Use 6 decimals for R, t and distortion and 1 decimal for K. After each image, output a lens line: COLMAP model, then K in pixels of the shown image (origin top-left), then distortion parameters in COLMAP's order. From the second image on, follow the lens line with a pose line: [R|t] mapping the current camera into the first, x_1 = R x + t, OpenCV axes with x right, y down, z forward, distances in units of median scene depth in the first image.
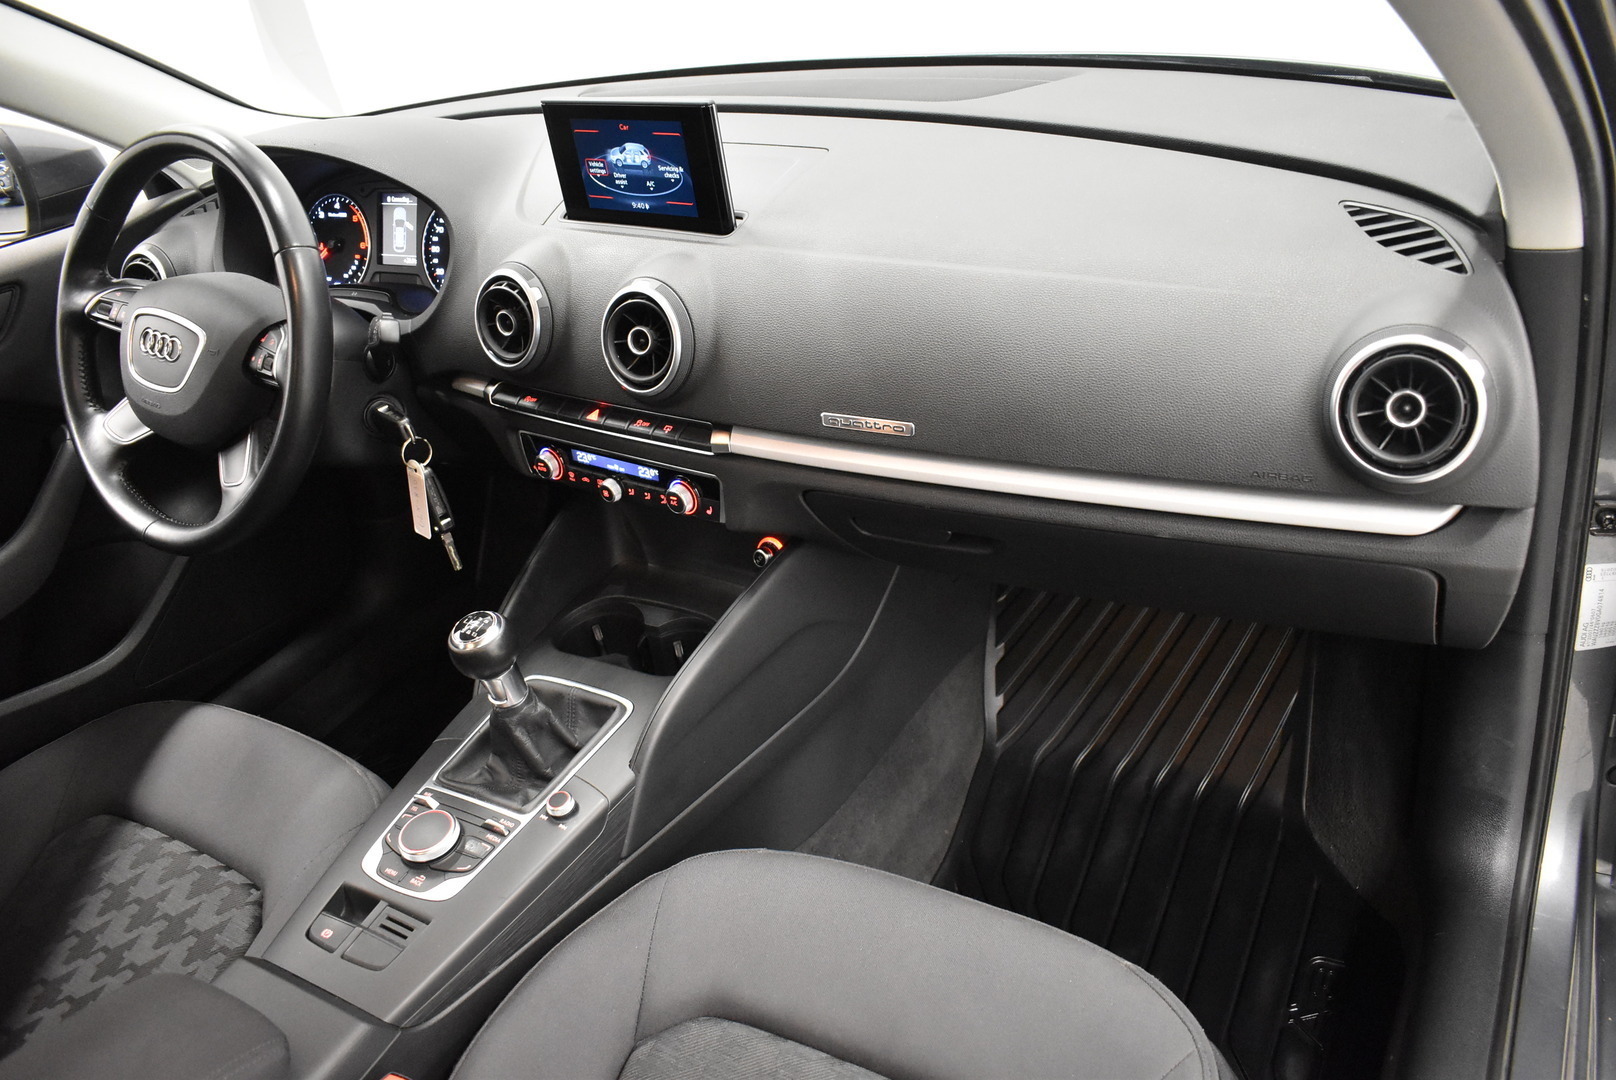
lens RADIAL K [[1261.2, 0, 813.0], [0, 1261.2, 547.1], [0, 0, 1]] dist [-0.094759, 0.011412]
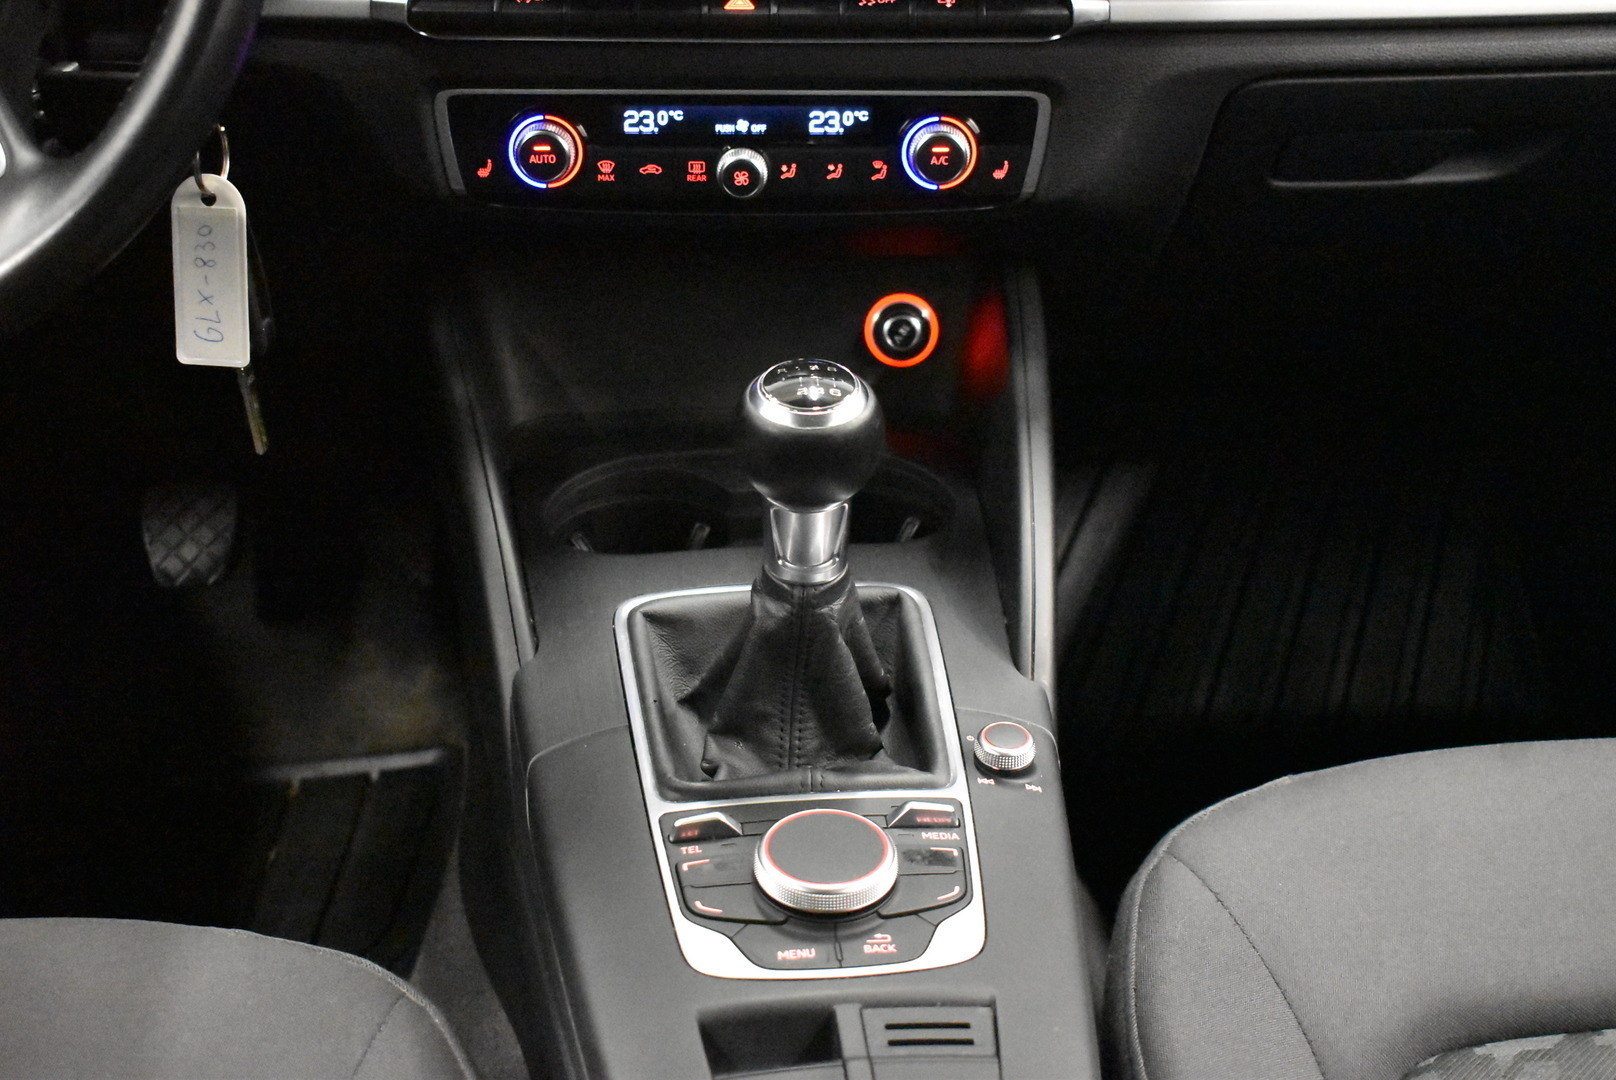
lens RADIAL K [[2505.1, 0, 814.4], [0, 2505.1, 542.8], [0, 0, 1]] dist [-0.025245, 0.000000]
pose [[0.797949, -0.131680, 0.588165, -0.746297], [0.204766, 0.977027, -0.059061, 0.159782], [-0.566876, 0.167564, 0.806582, 0.253772]]
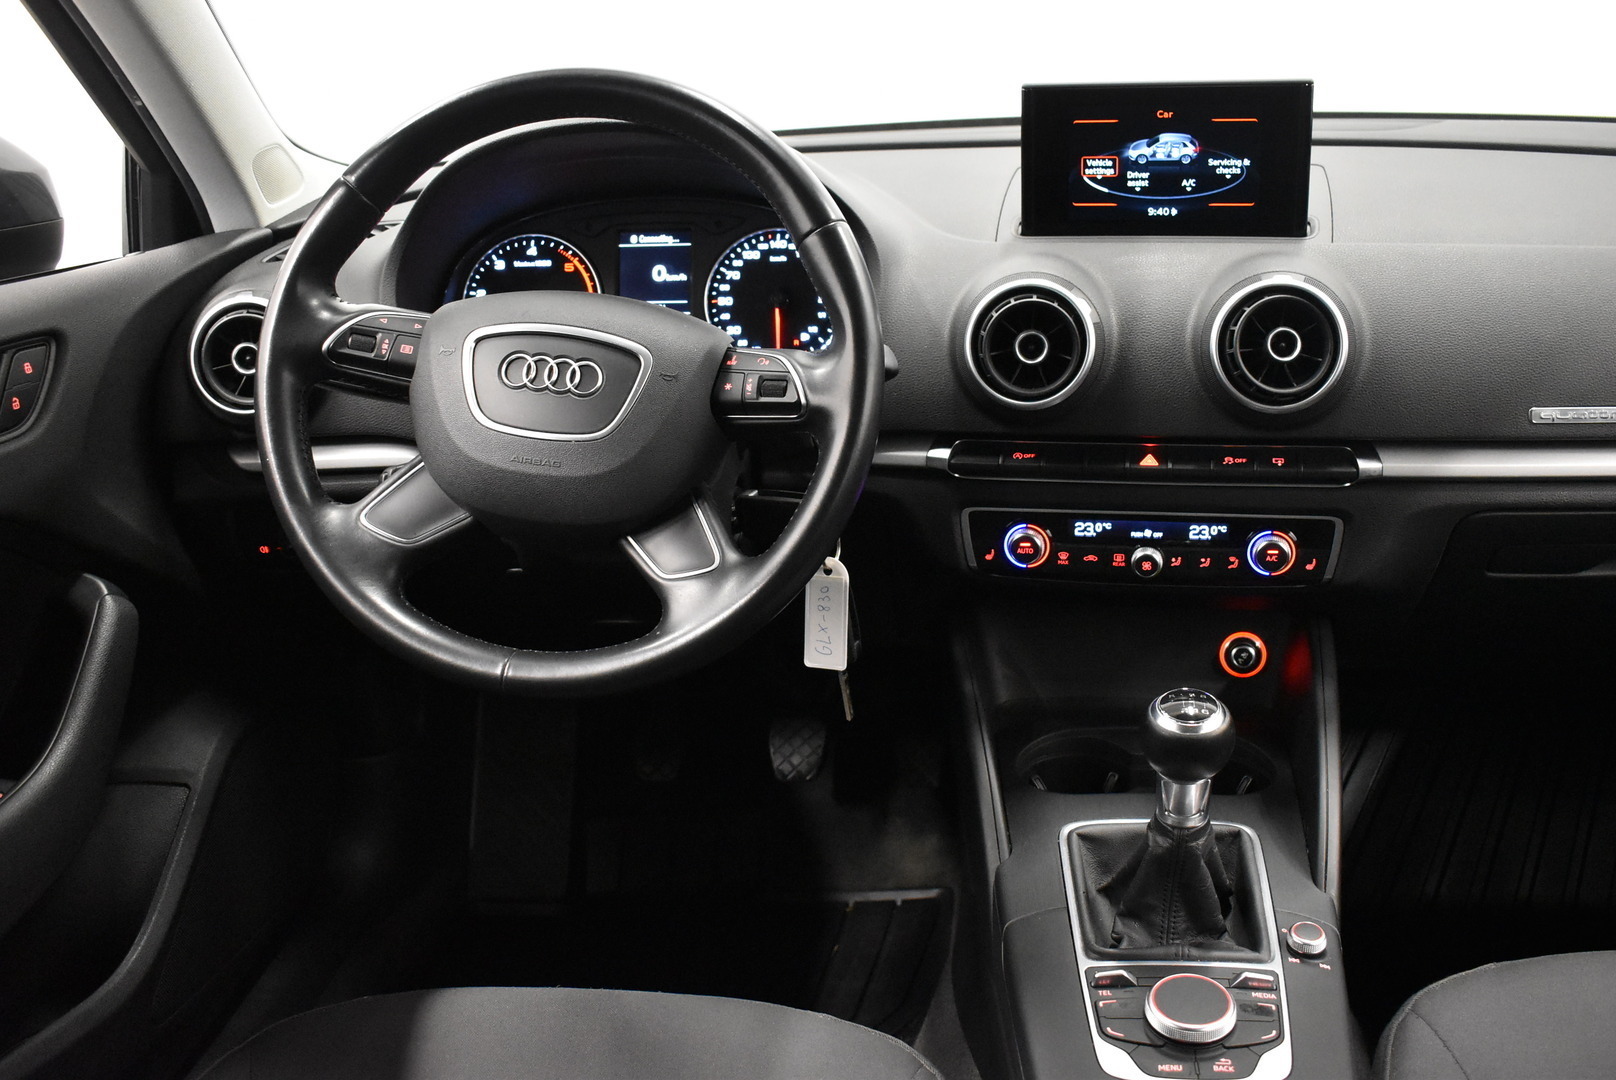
lens RADIAL K [[1576.4, 0, 811.6], [0, 1576.4, 540.2], [0, 0, 1]] dist [-0.079059, 0.000000]
pose [[0.913278, -0.041274, 0.405239, -0.774794], [0.136543, 0.968314, -0.209101, 0.121036], [-0.383769, 0.246300, 0.889976, 0.222400]]
